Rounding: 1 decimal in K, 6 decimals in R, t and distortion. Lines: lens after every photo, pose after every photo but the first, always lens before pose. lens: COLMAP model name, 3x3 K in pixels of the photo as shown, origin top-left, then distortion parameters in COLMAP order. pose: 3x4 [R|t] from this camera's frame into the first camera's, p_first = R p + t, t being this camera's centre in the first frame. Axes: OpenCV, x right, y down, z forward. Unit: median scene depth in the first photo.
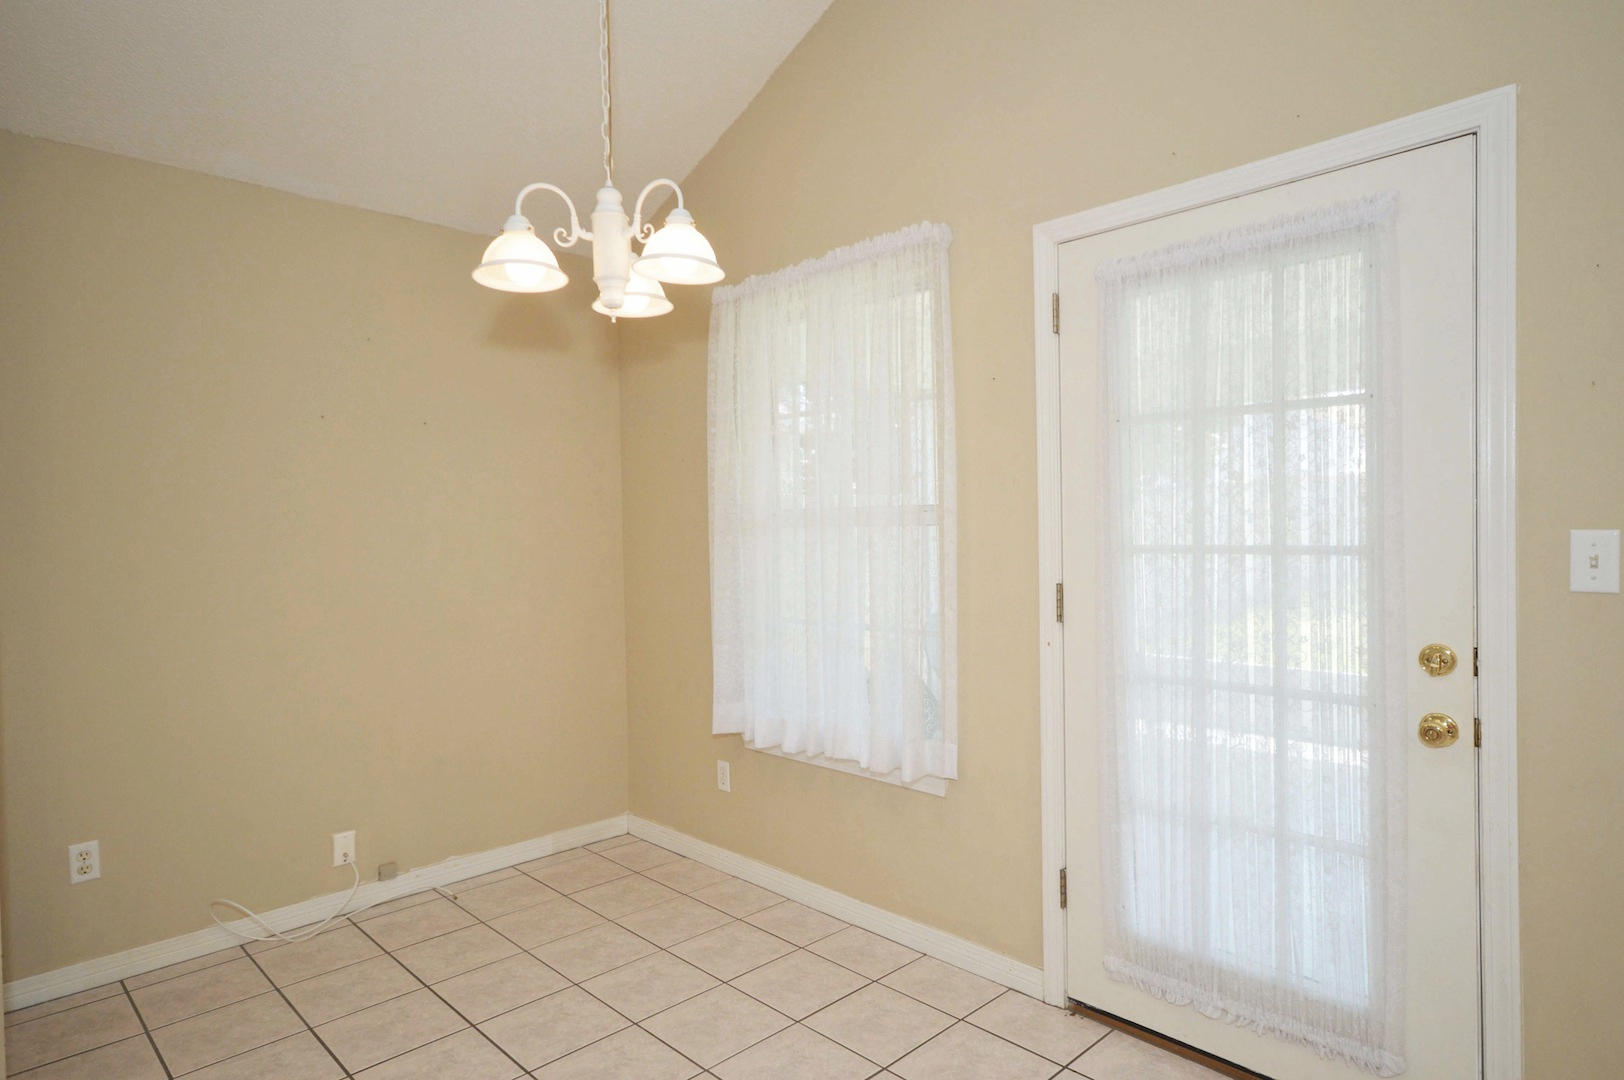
lens RADIAL K [[932.9, 0, 808.3], [0, 932.9, 537.3], [0, 0, 1]] dist [0.011438, 0.005553]
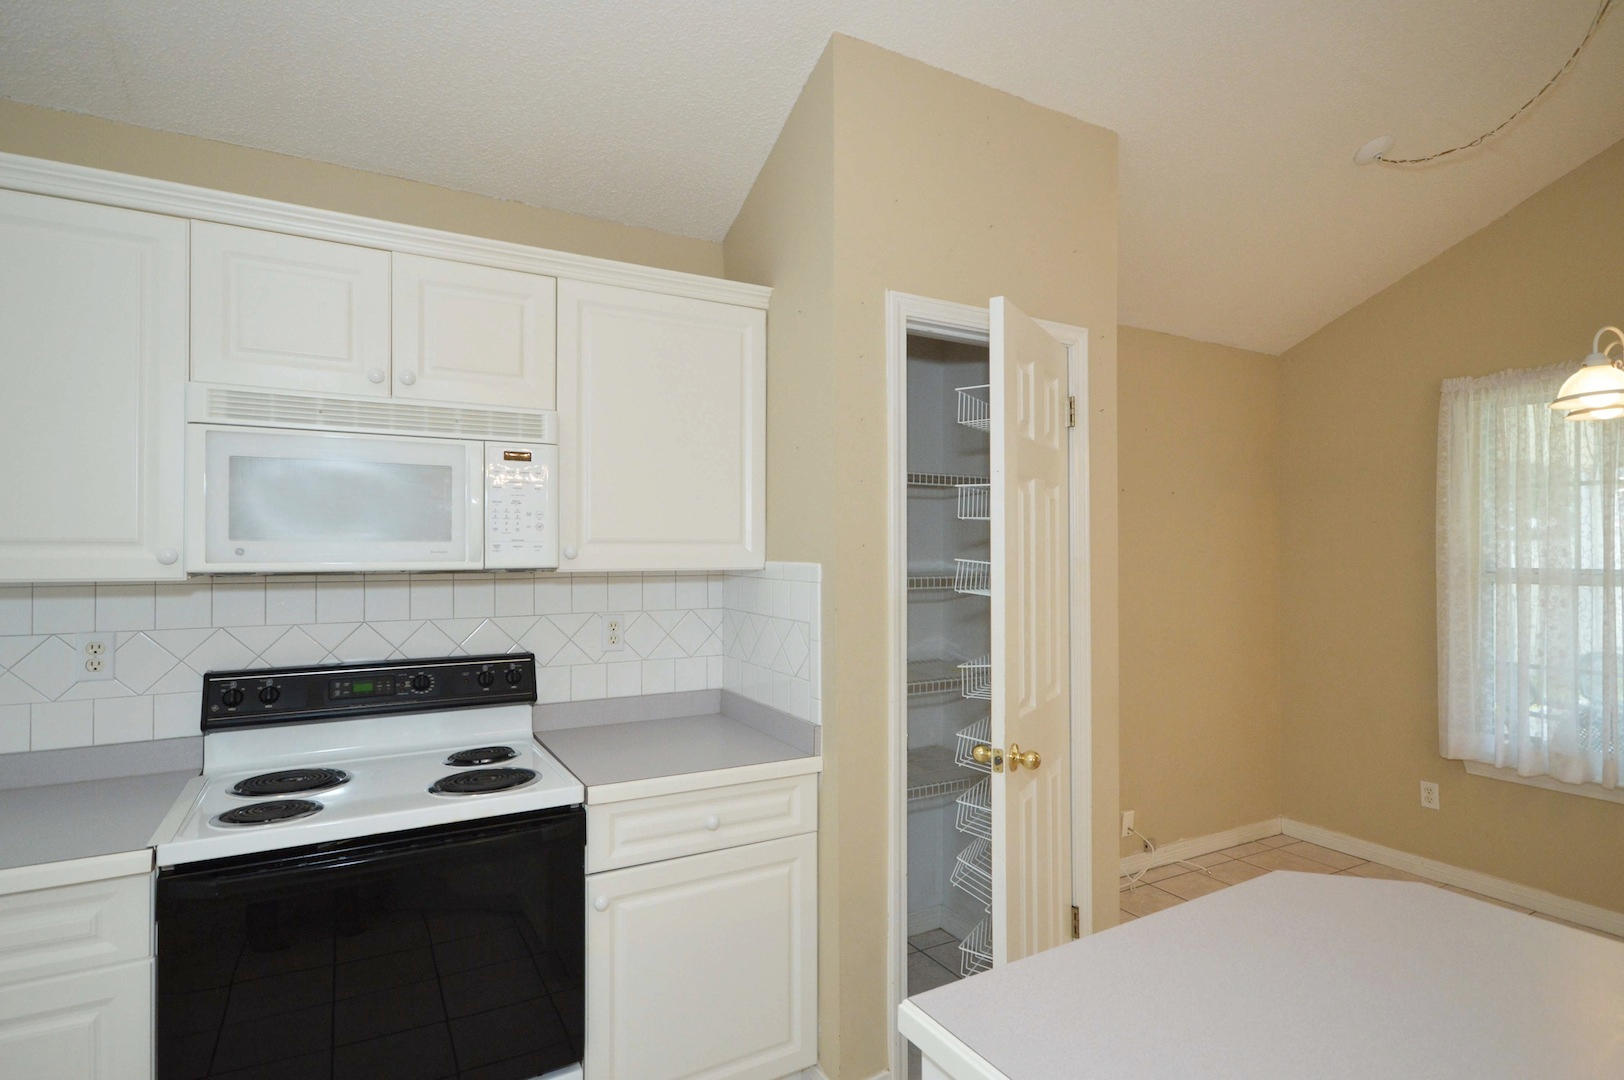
lens RADIAL K [[838.1, 0, 807.8], [0, 838.1, 539.7], [0, 0, 1]] dist [0.008270, -0.000094]
pose [[0.966269, 0.015666, -0.257058, -0.839460], [-0.020941, 0.999622, -0.017799, -0.038938], [0.256682, 0.022582, 0.966232, -0.316337]]
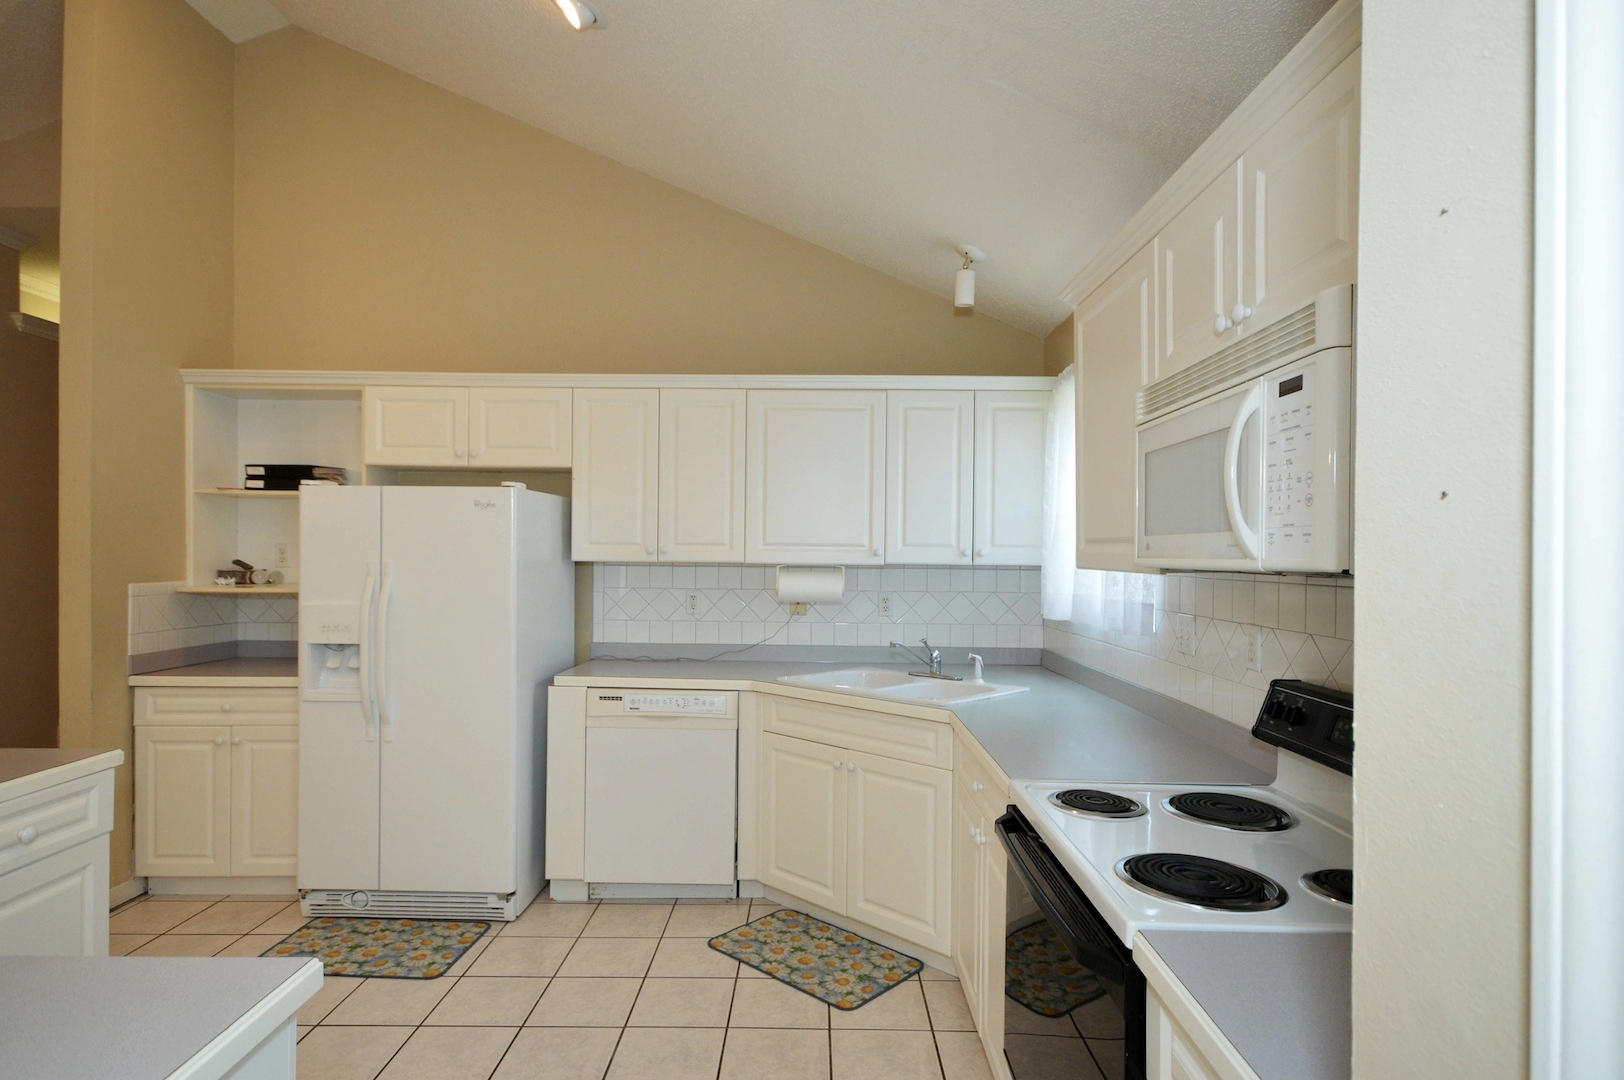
lens RADIAL K [[875.1, 0, 798.0], [0, 875.1, 549.7], [0, 0, 1]] dist [0.030366, 0.000630]
pose [[-0.717202, 0.006489, -0.696835, -0.747725], [-0.005216, 0.999879, 0.014679, -0.038093], [0.696846, 0.014163, -0.717081, 0.607969]]
